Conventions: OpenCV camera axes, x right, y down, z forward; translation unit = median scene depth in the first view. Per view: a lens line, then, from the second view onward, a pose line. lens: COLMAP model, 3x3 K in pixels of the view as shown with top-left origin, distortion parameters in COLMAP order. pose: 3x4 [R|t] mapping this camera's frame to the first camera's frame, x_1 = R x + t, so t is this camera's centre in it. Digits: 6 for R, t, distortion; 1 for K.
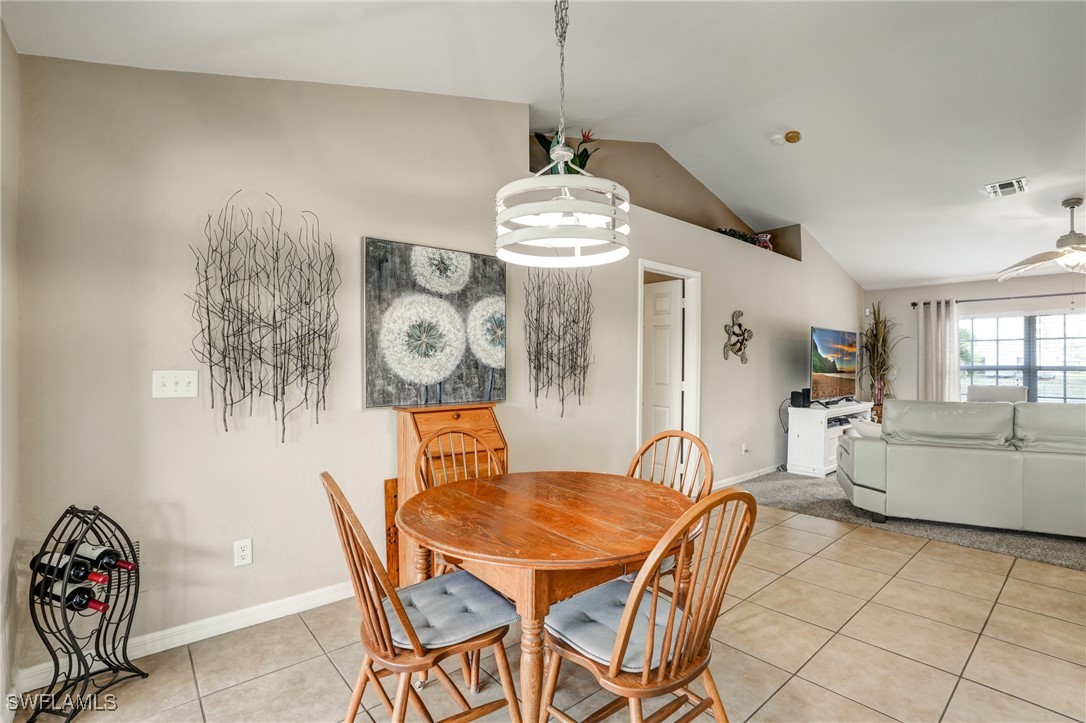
lens RADIAL K [[501.7, 0, 542.0], [0, 501.7, 364.6], [0, 0, 1]] dist [-0.003038, -0.000036]
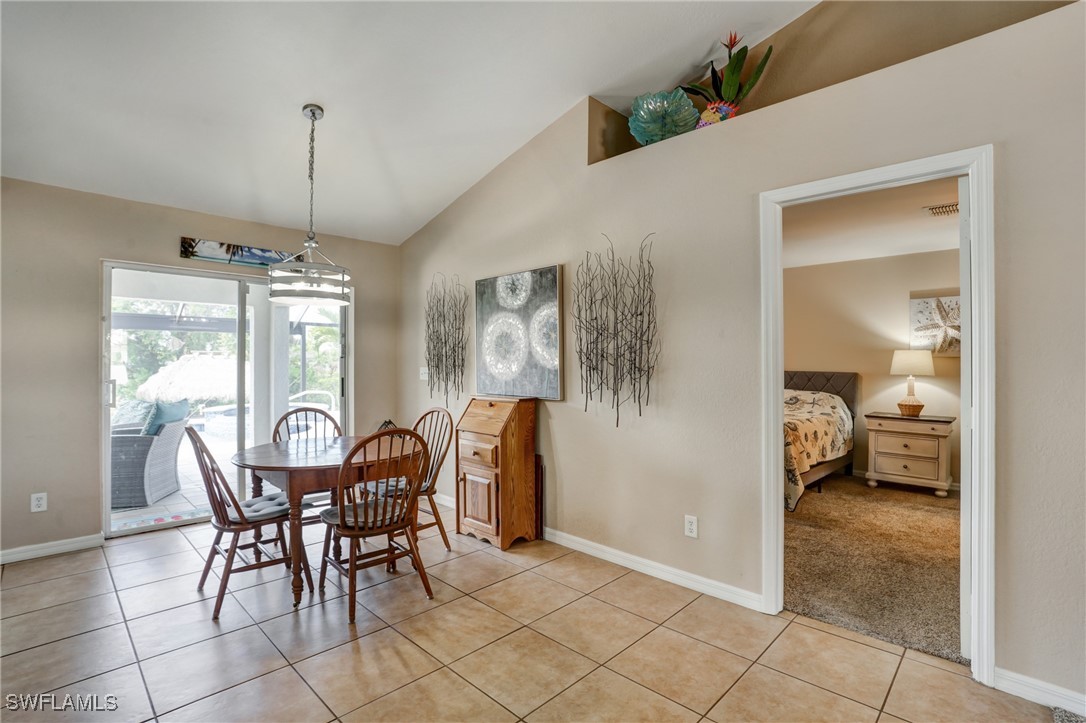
lens RADIAL K [[501.7, 0, 540.9], [0, 501.7, 359.7], [0, 0, 1]] dist [-0.003038, -0.000036]
pose [[0.103091, -0.003370, -0.994666, 1.033568], [-0.000963, 0.999993, -0.003488, -0.009371], [0.994671, 0.001318, 0.103087, 0.912819]]
